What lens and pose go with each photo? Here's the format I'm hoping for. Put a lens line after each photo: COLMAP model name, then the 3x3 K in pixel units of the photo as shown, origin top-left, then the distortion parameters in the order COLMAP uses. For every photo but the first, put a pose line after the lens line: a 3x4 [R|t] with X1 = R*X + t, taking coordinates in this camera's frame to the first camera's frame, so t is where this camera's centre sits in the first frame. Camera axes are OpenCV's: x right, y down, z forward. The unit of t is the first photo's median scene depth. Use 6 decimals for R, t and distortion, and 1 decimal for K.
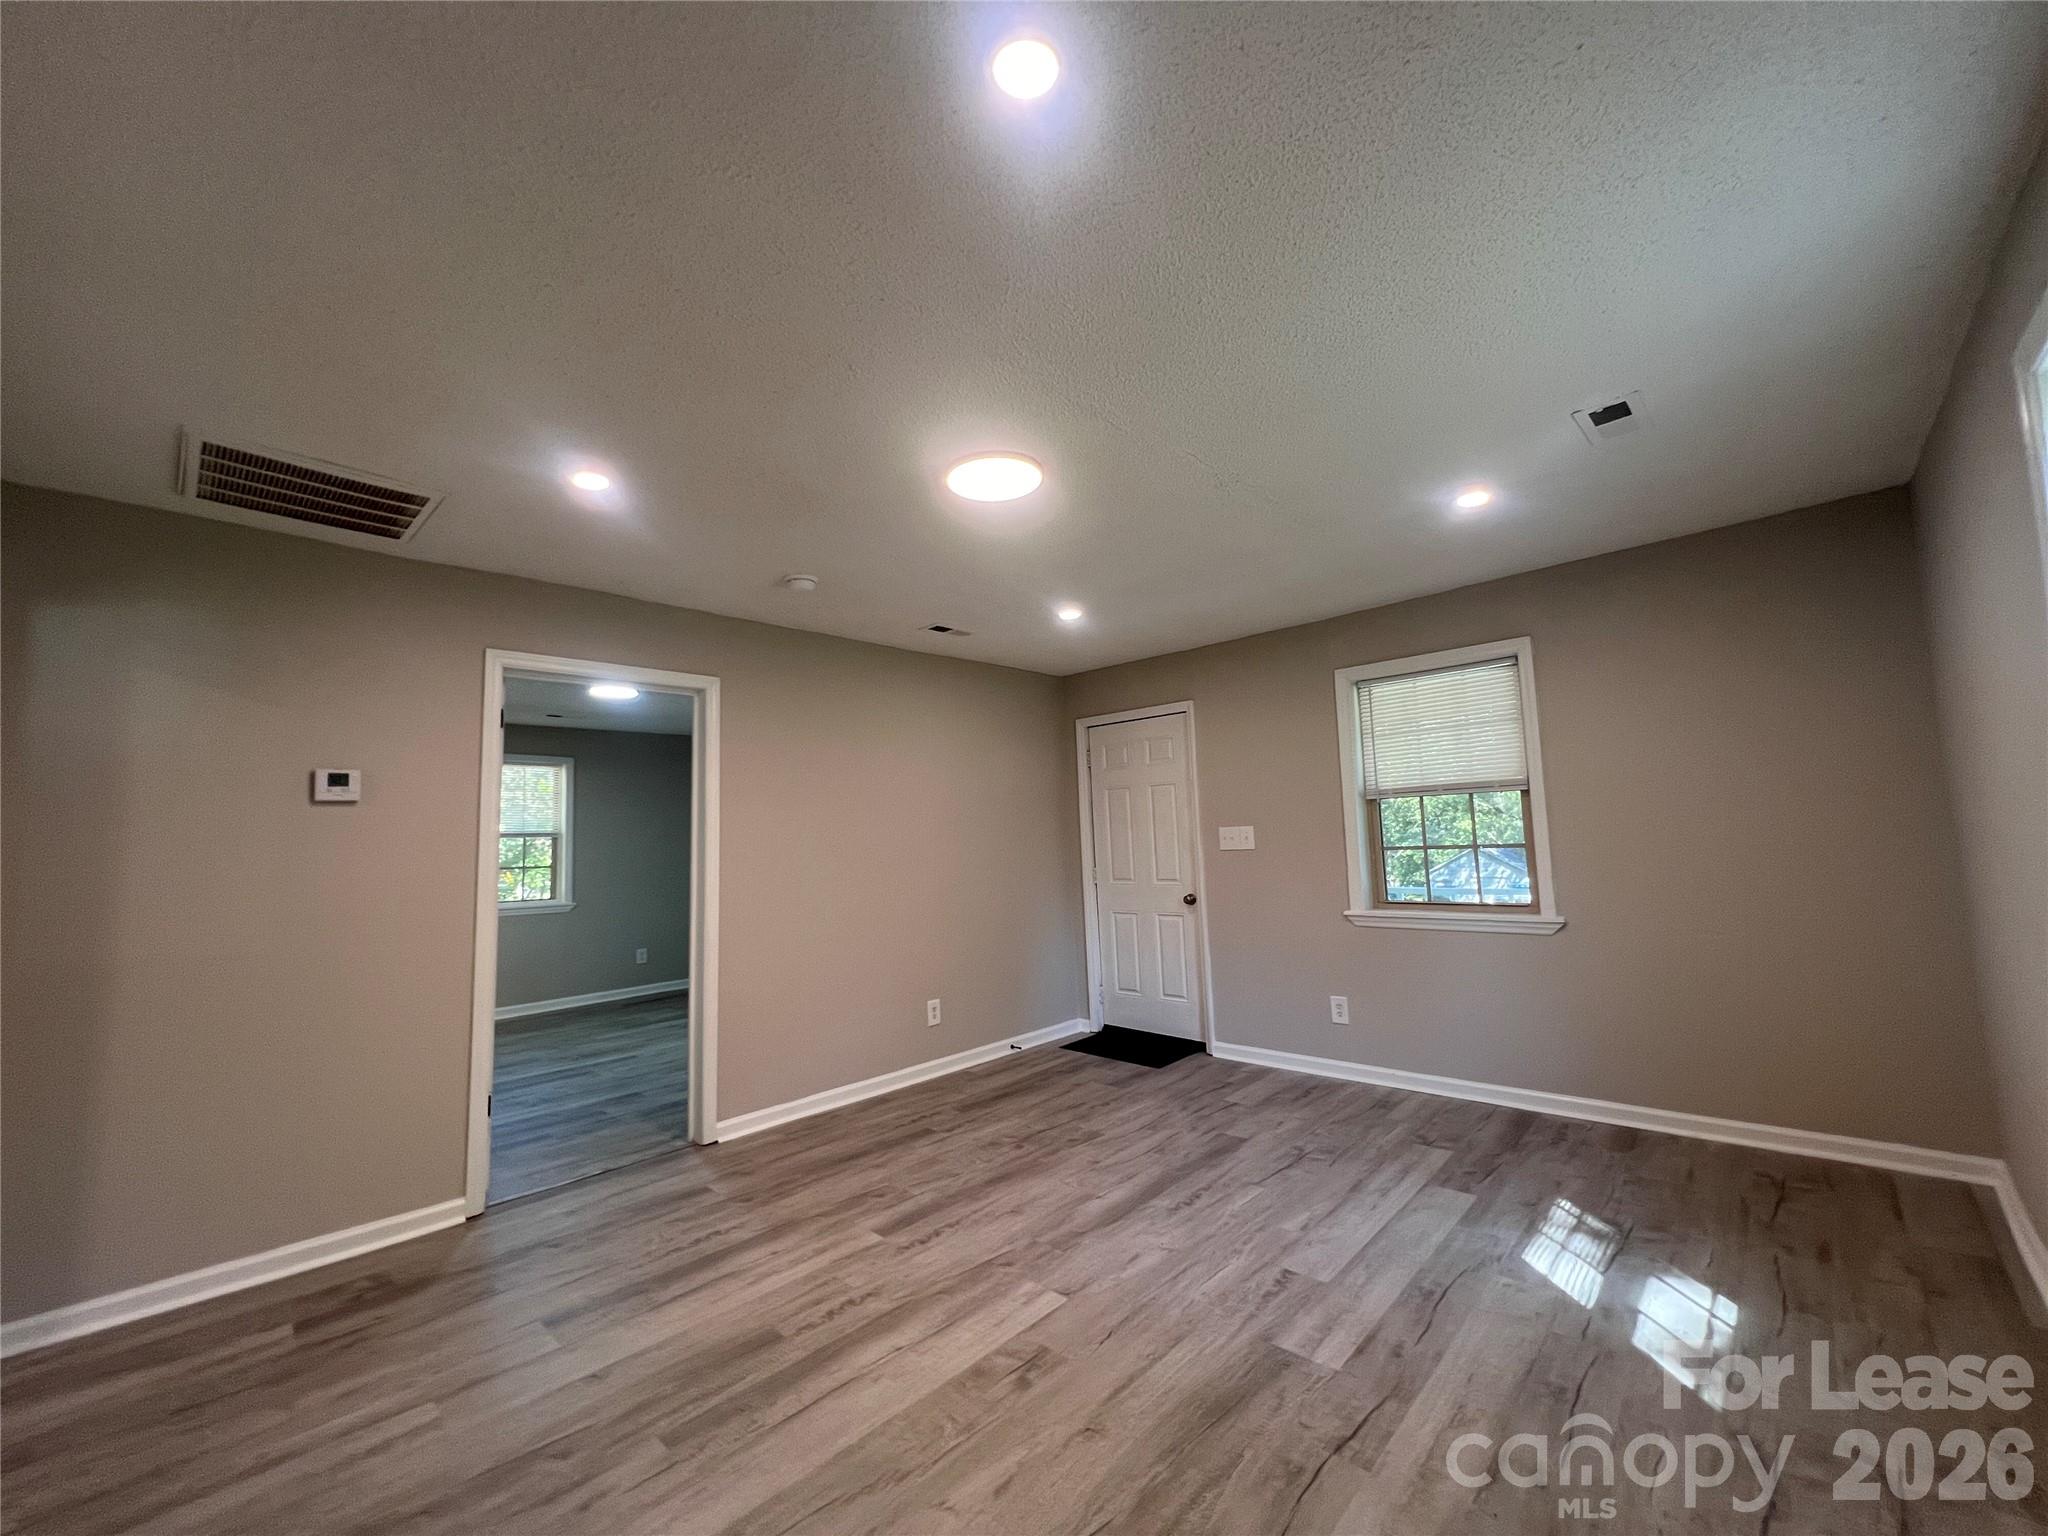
lens RADIAL K [[822.5, 0, 1024.0], [0, 822.5, 768.0], [0, 0, 1]] dist [-0.000313, 0.000396]
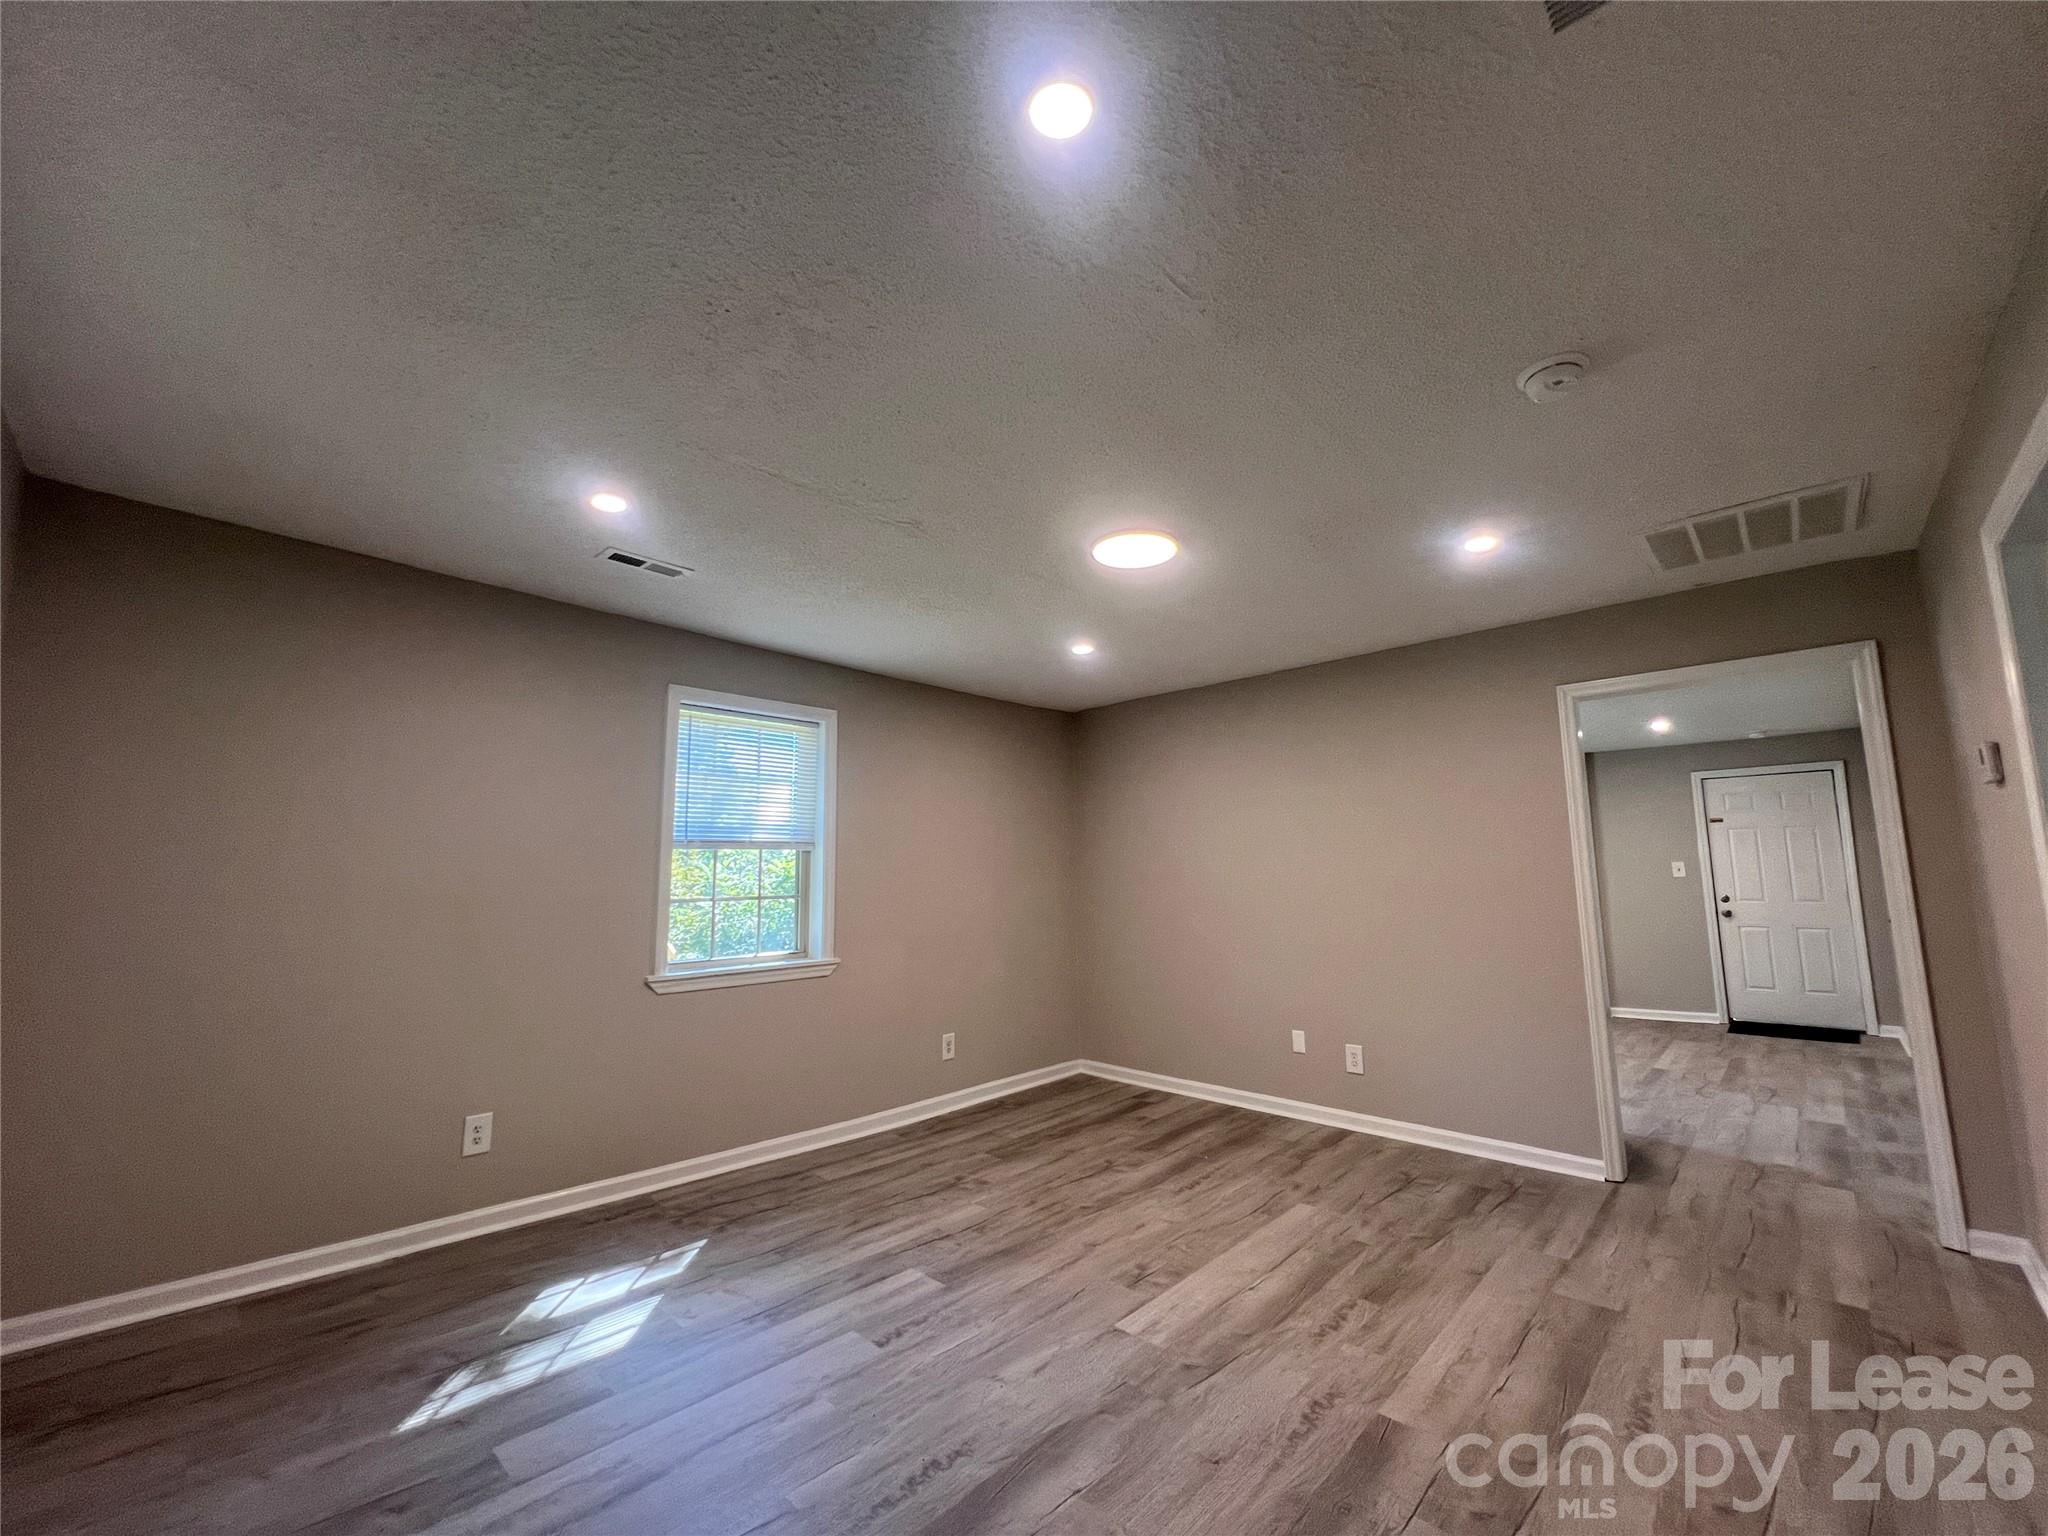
lens RADIAL K [[822.5, 0, 1024.0], [0, 822.5, 768.0], [0, 0, 1]] dist [-0.000313, 0.000396]
pose [[-0.999092, 0.042603, -0.000786, 0.135884], [0.041740, 0.974811, -0.219094, 0.192334], [-0.008568, -0.218928, -0.975703, 2.134428]]
